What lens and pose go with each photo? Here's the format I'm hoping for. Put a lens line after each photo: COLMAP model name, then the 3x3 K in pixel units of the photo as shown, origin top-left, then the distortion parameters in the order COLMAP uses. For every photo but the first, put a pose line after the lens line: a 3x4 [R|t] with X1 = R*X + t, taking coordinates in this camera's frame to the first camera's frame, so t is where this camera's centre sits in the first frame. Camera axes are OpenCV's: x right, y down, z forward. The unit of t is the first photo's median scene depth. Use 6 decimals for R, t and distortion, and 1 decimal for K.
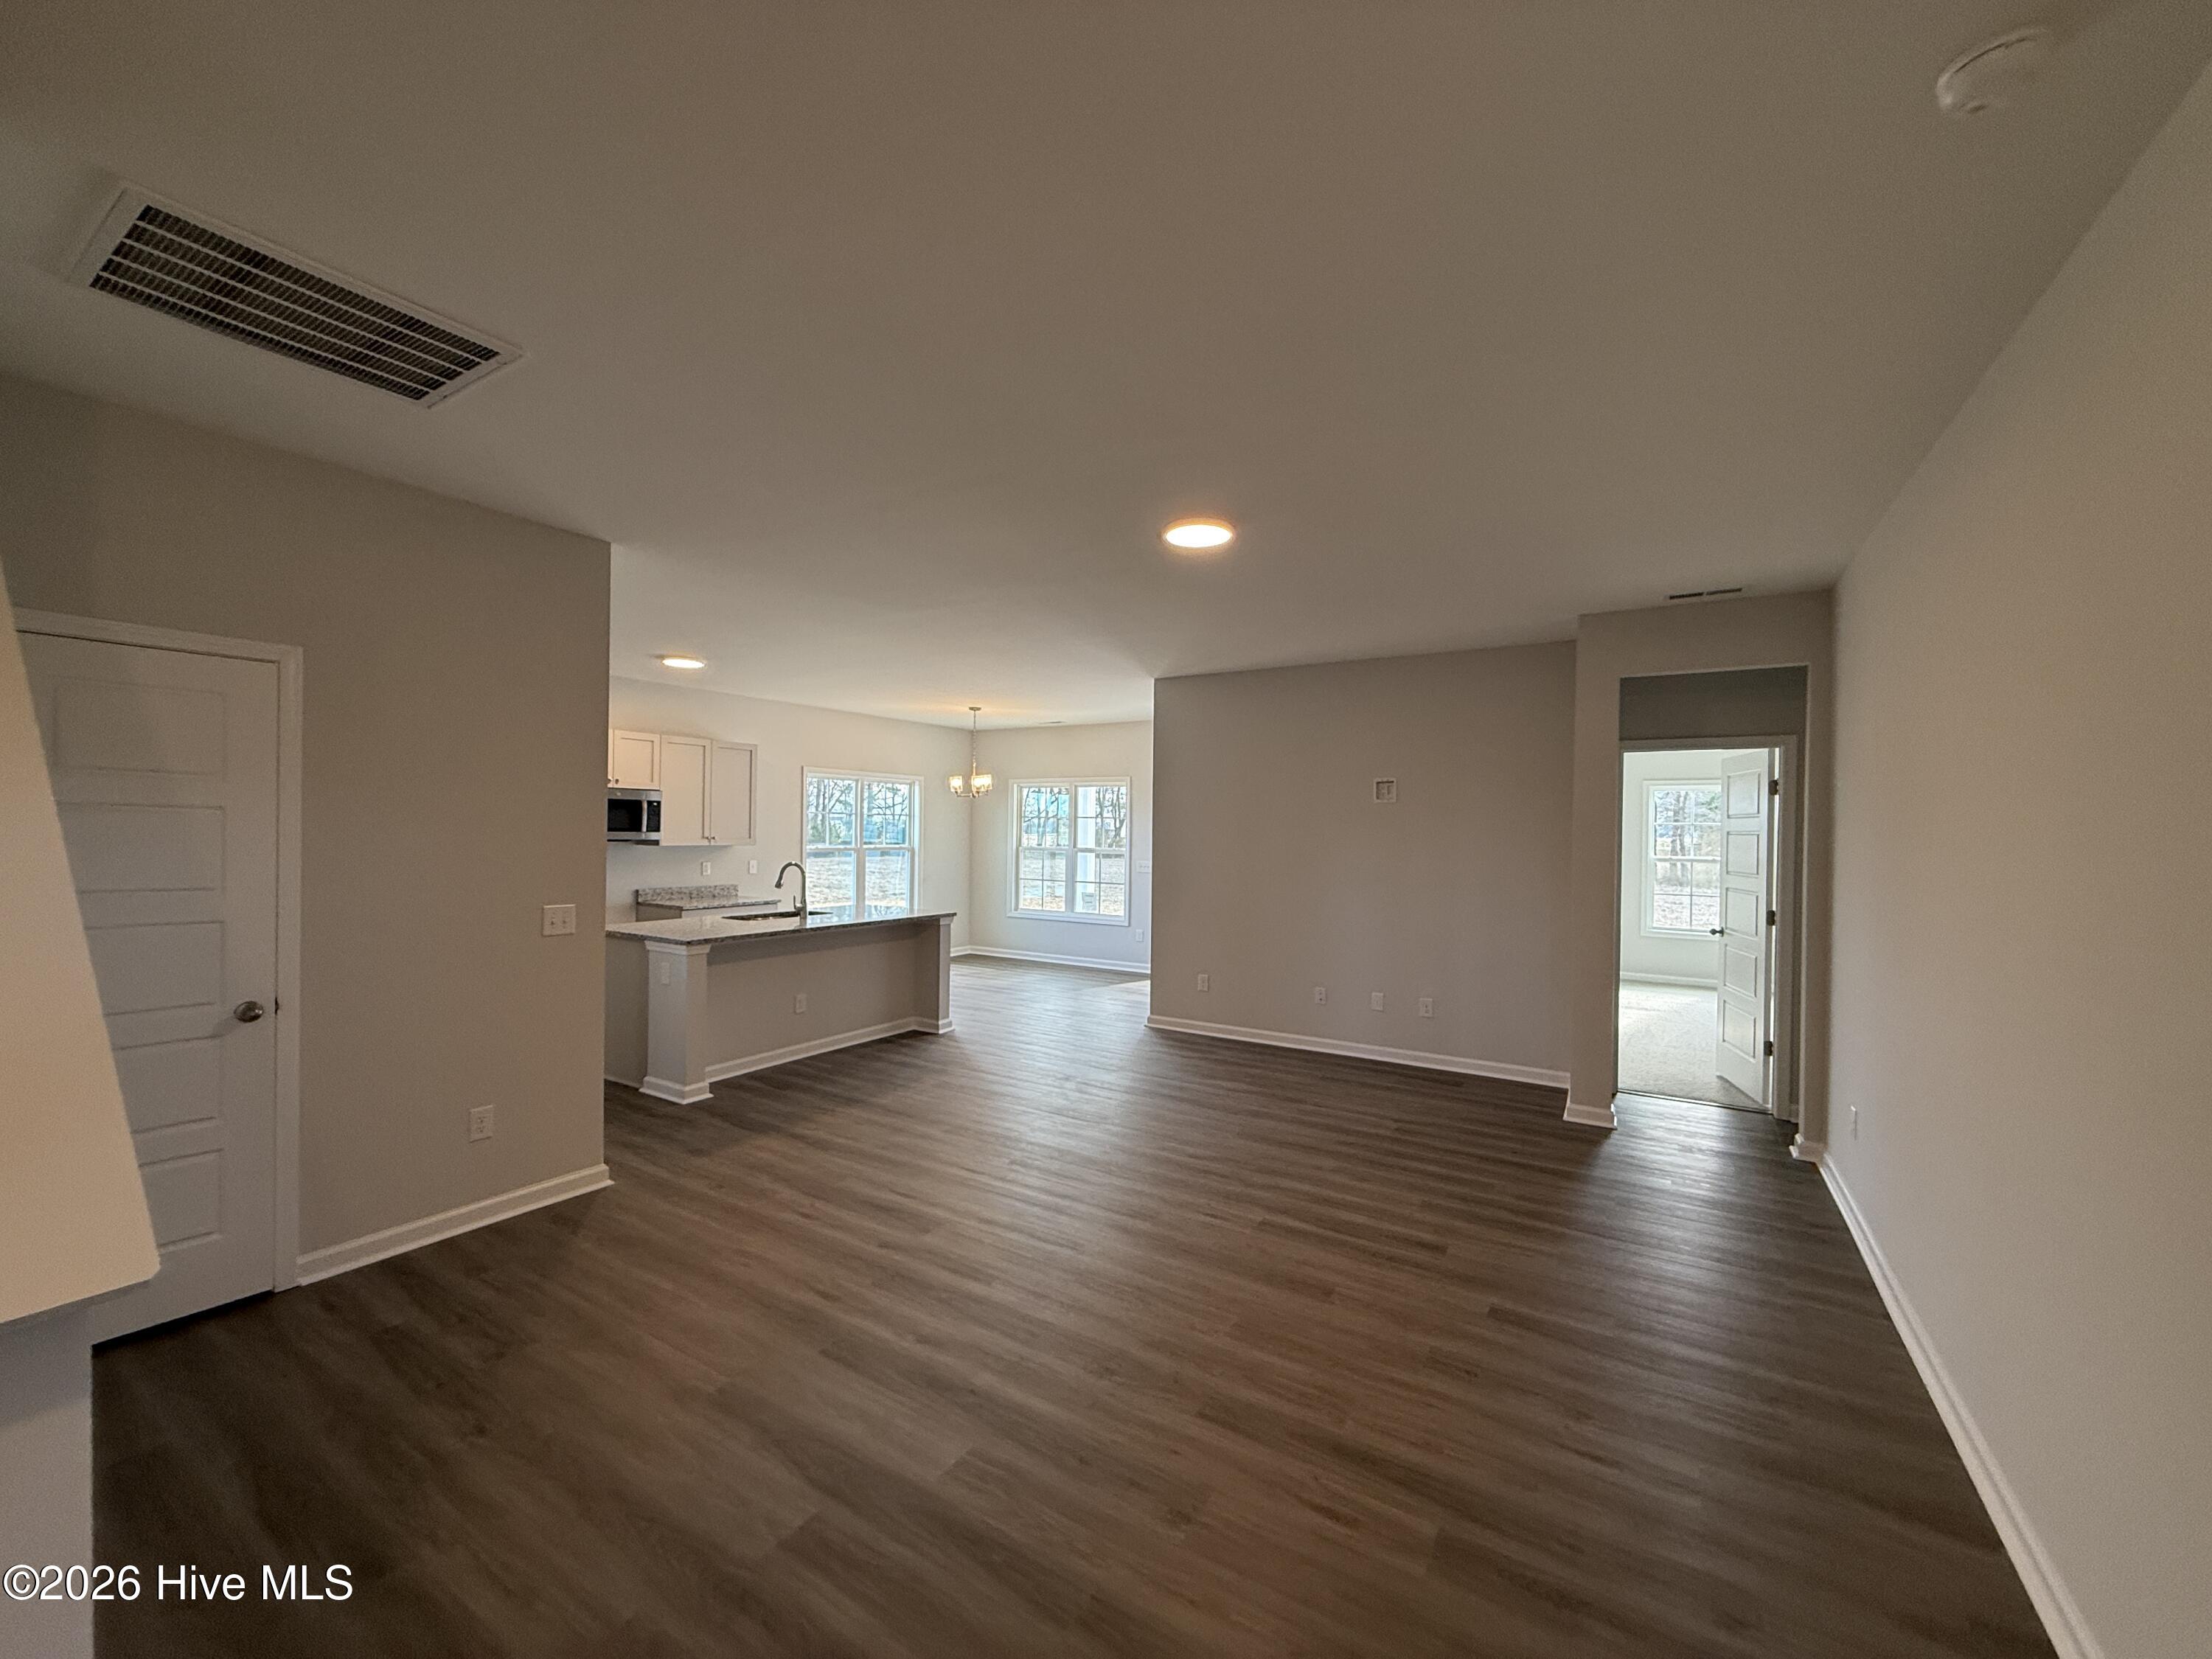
lens RADIAL K [[877.4, 0, 1105.3], [0, 877.4, 832.7], [0, 0, 1]] dist [0.002936, 0.000226]
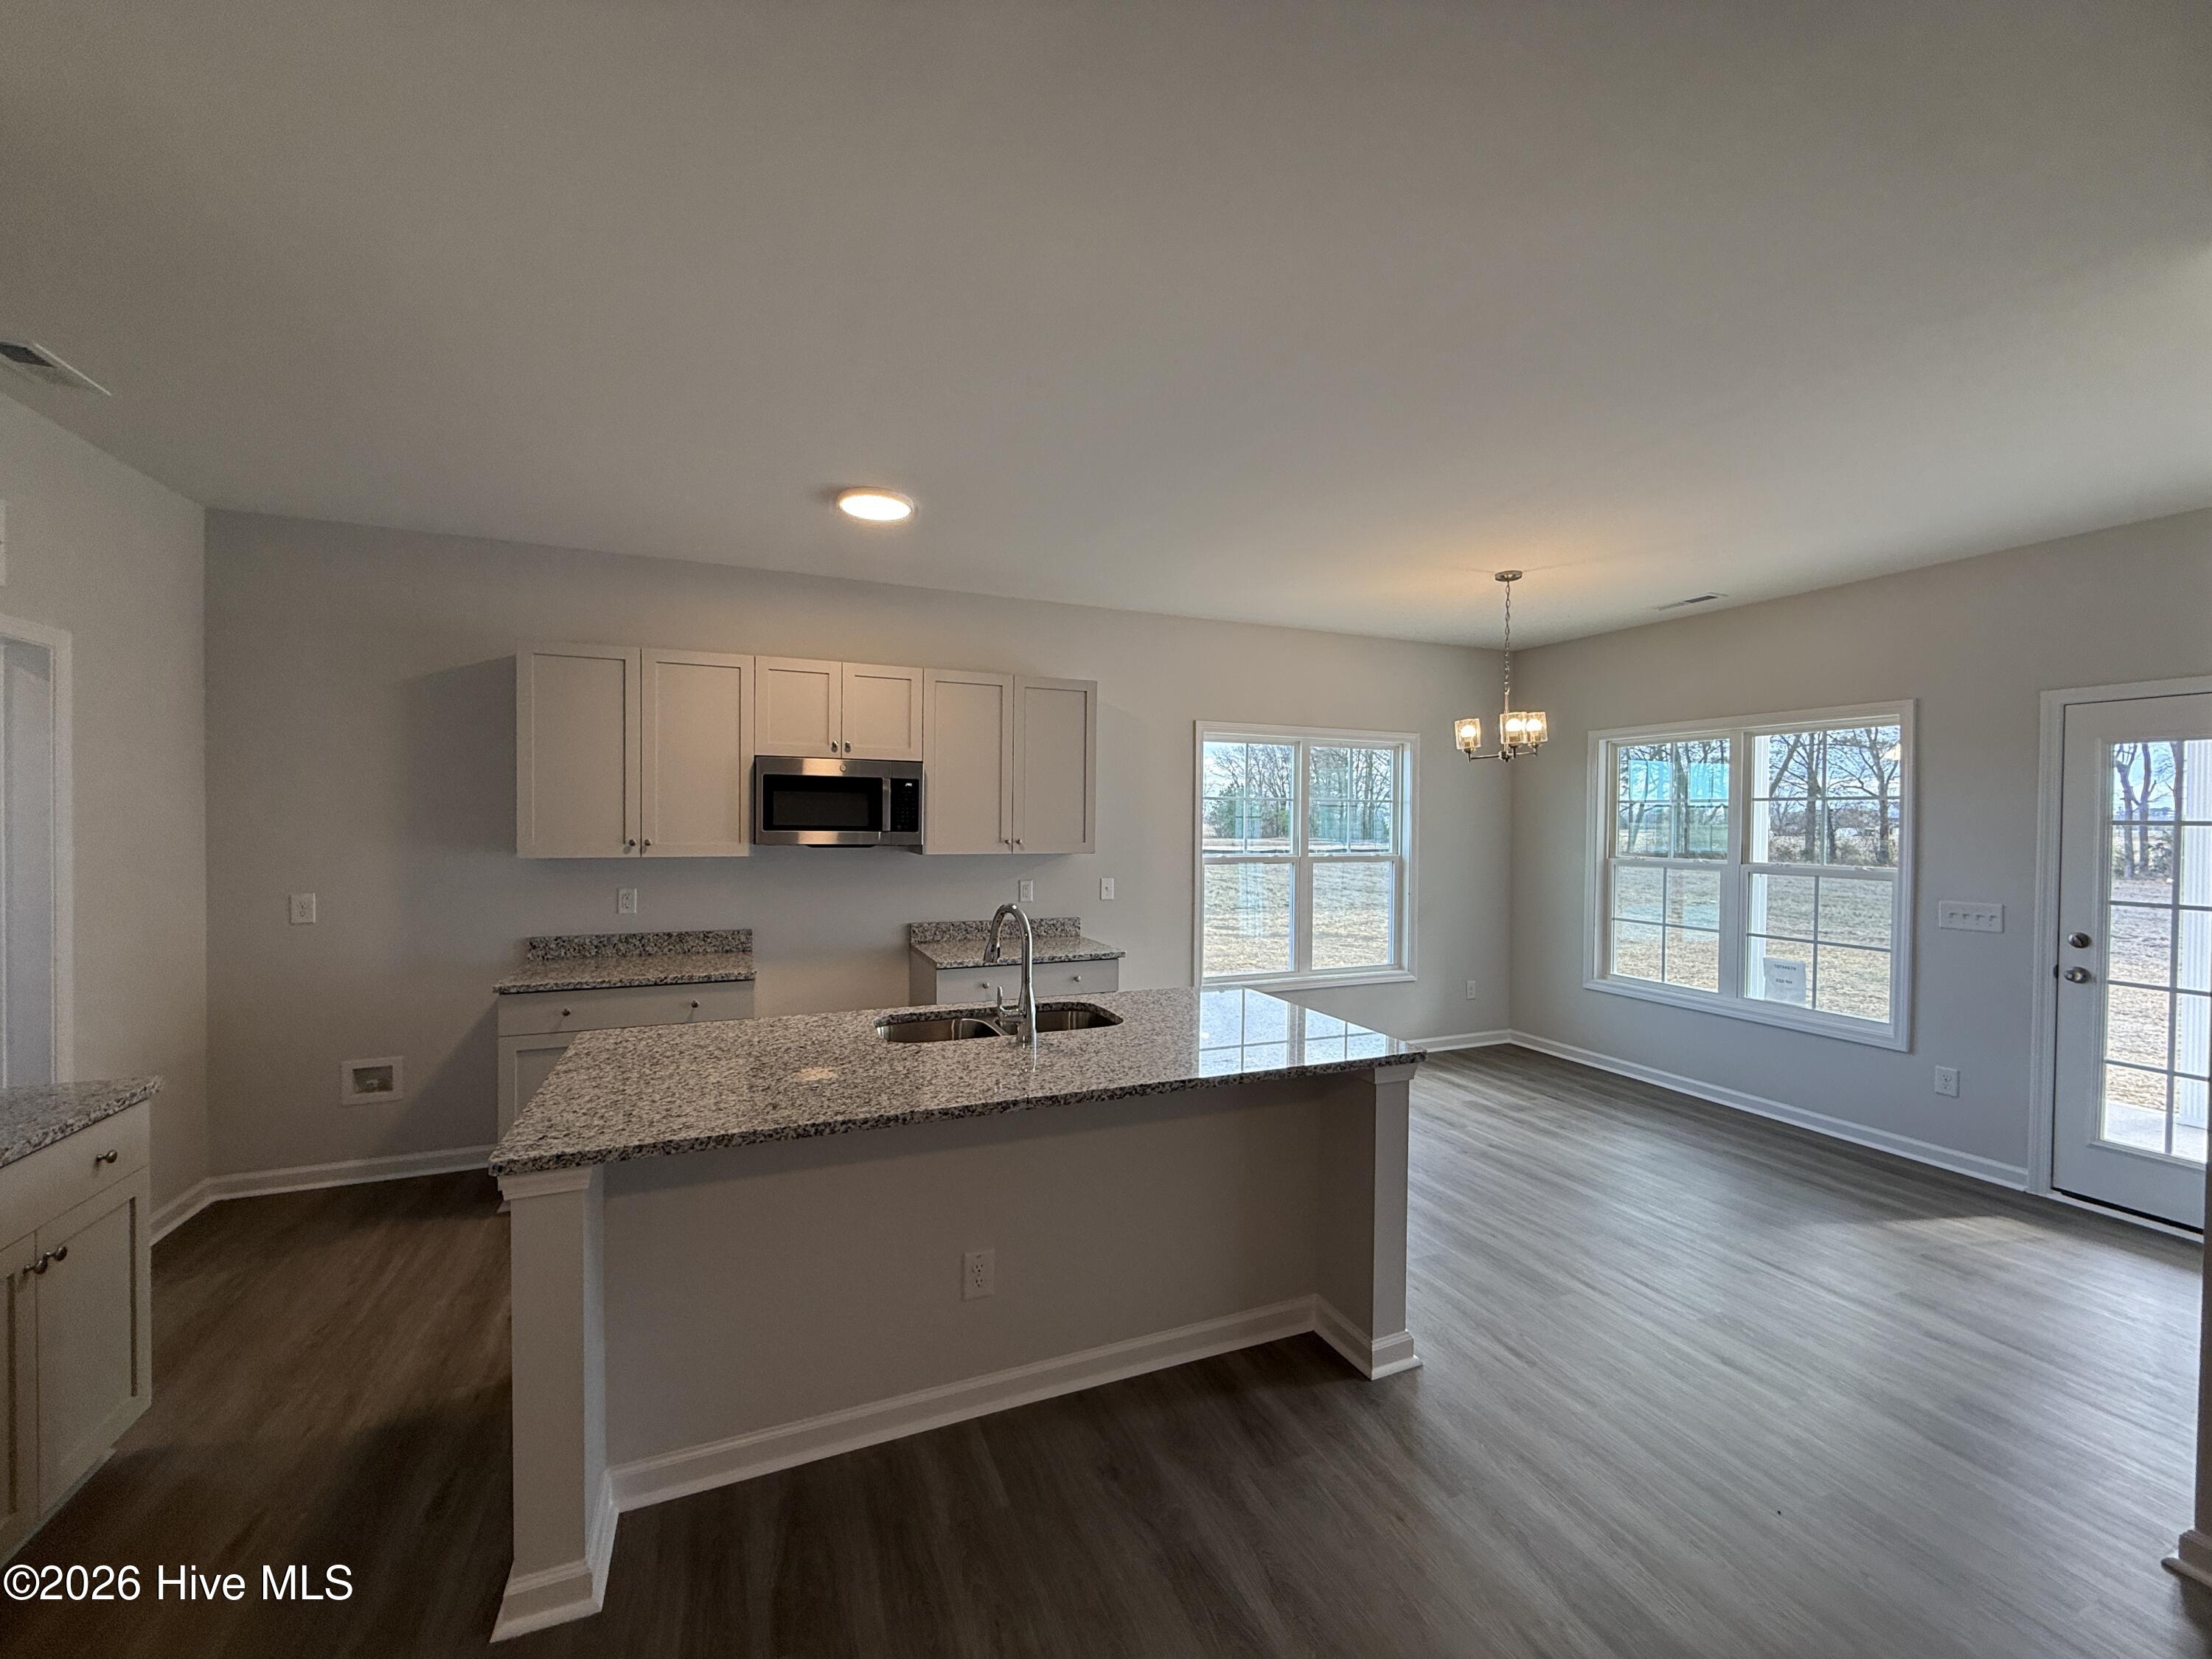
lens RADIAL K [[877.4, 0, 1104.2], [0, 877.4, 830.5], [0, 0, 1]] dist [0.002936, 0.000226]
pose [[0.815792, 0.001711, -0.578343, -0.055801], [0.001207, 0.999988, 0.004662, -0.003896], [0.578344, -0.004501, 0.815780, 0.528091]]
